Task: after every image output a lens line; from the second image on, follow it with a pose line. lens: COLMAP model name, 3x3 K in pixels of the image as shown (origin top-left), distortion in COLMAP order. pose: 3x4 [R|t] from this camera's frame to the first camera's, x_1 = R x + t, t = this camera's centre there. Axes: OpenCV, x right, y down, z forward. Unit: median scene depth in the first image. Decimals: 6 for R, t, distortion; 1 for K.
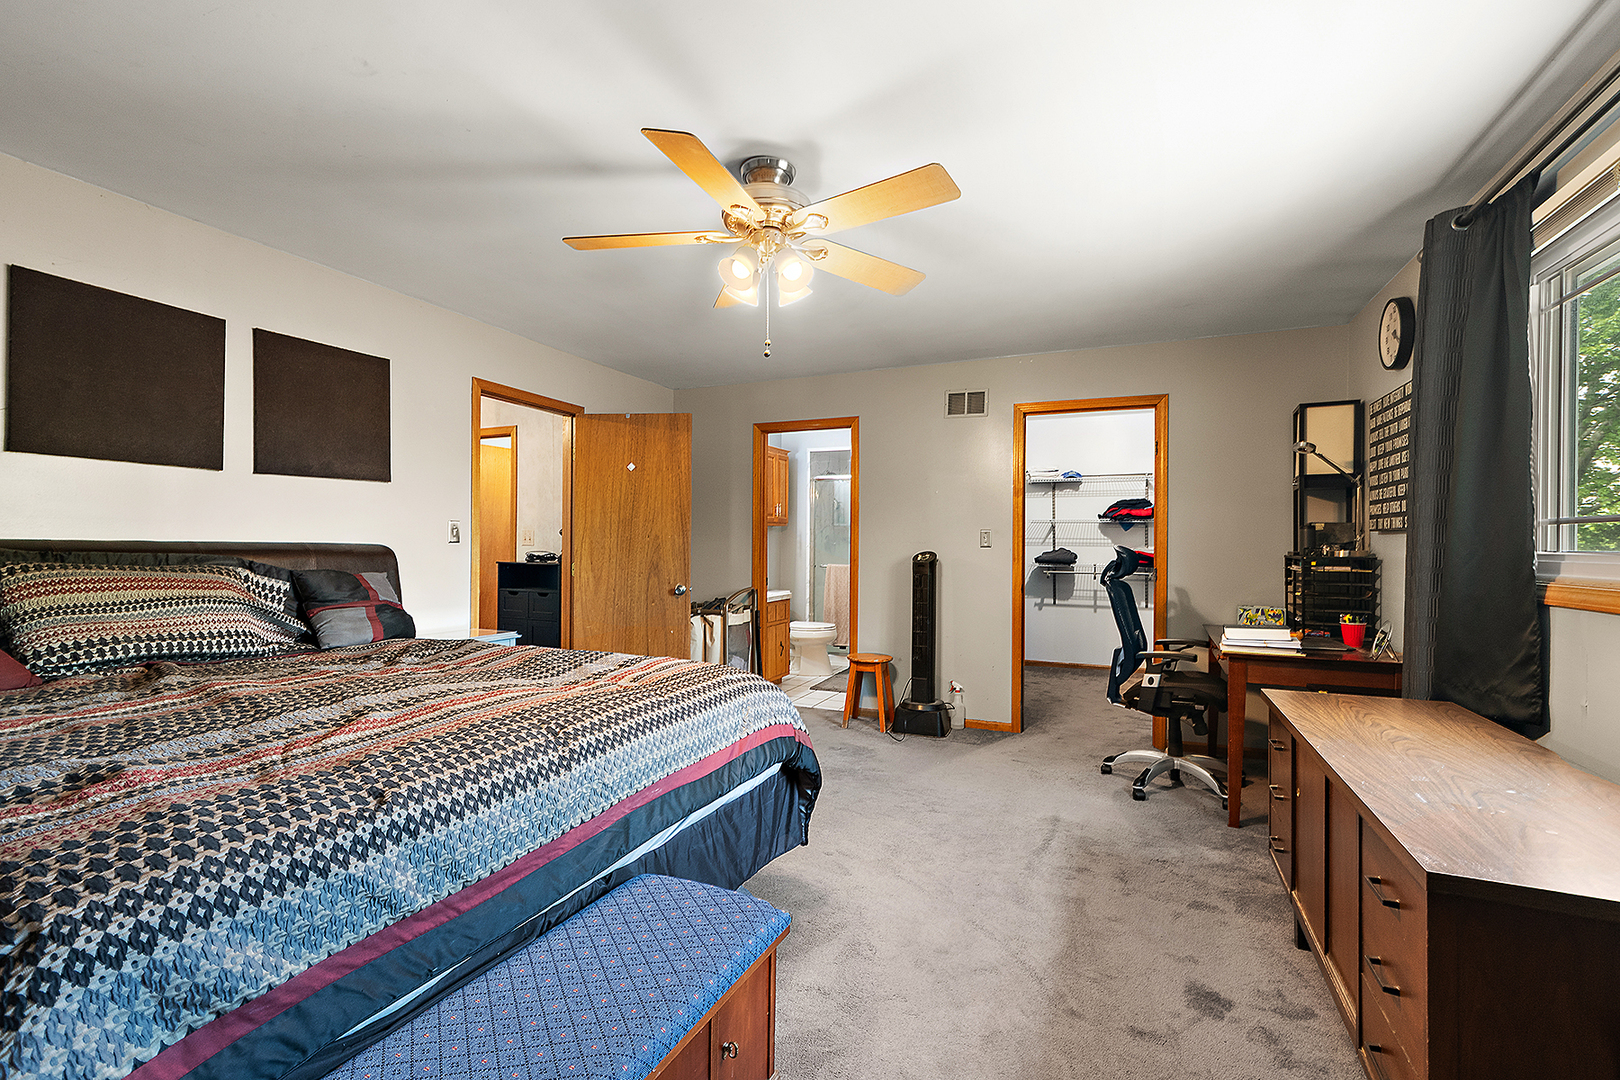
lens RADIAL K [[717.1, 0, 808.7], [0, 717.1, 542.8], [0, 0, 1]] dist [0.003006, -0.000043]
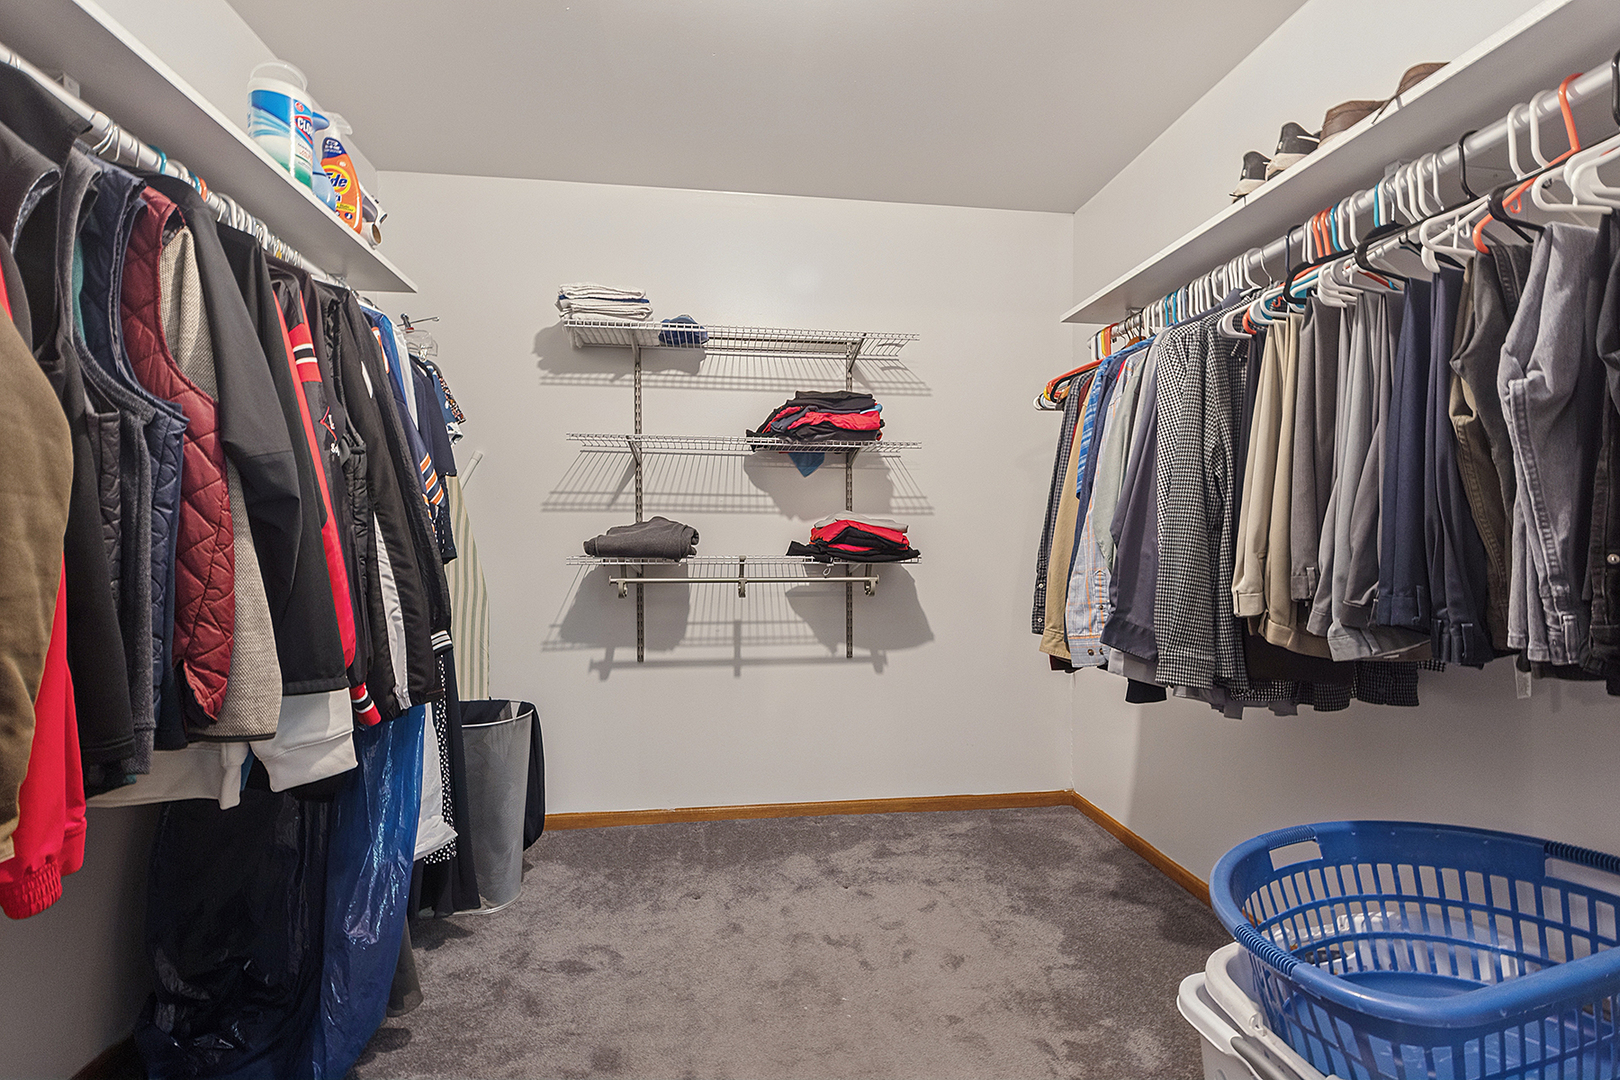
lens RADIAL K [[717.1, 0, 808.8], [0, 717.1, 541.5], [0, 0, 1]] dist [0.003006, -0.000043]
pose [[0.851435, -0.004489, 0.524441, 0.222336], [0.005512, 0.999985, -0.000390, 0.021299], [-0.524432, 0.003223, 0.851446, 0.635675]]
